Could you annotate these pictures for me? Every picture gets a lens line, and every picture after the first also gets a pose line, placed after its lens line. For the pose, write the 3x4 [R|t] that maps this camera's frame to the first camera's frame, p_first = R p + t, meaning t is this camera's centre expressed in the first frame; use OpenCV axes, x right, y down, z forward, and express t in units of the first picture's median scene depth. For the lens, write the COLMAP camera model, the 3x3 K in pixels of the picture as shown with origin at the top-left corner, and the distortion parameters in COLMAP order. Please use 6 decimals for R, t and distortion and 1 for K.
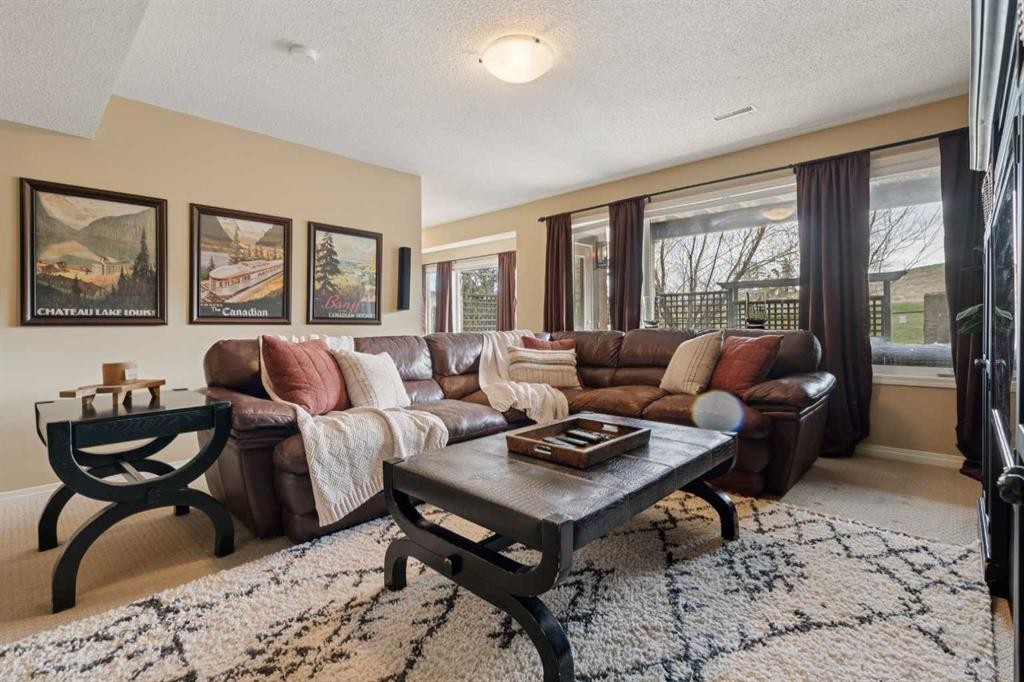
lens RADIAL K [[467.1, 0, 511.3], [0, 467.1, 333.7], [0, 0, 1]] dist [-0.009325, 0.001936]
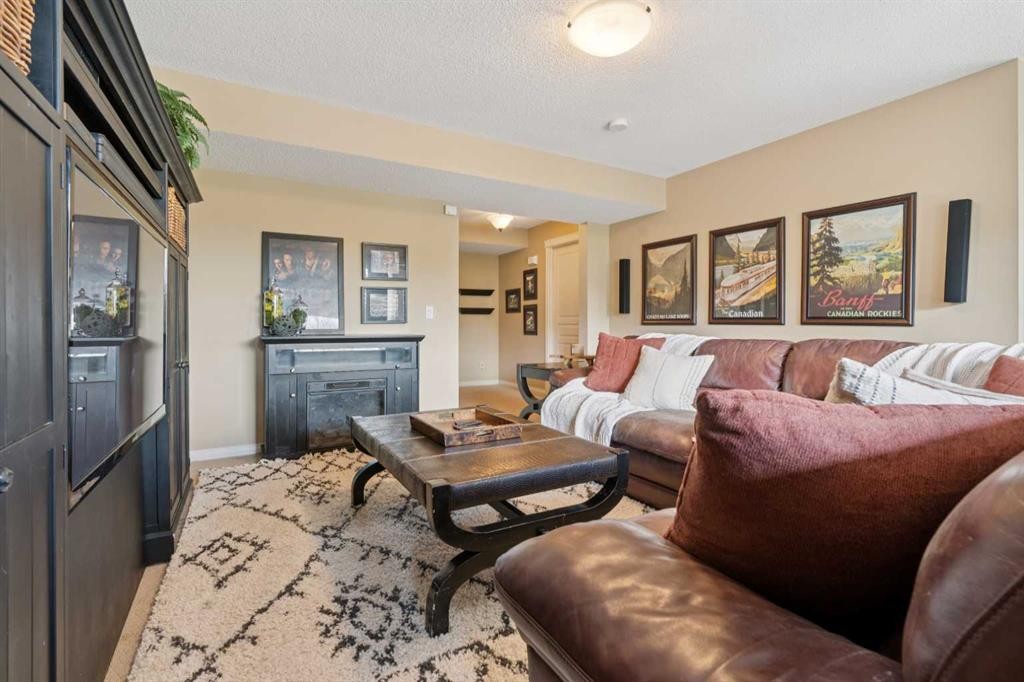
lens RADIAL K [[467.1, 0, 511.2], [0, 467.1, 330.3], [0, 0, 1]] dist [-0.009325, 0.001936]
pose [[-0.280658, 0.017616, -0.959646, 0.661031], [-0.019755, 0.999514, 0.024126, -0.022342], [0.959604, 0.025729, -0.280174, 0.770204]]
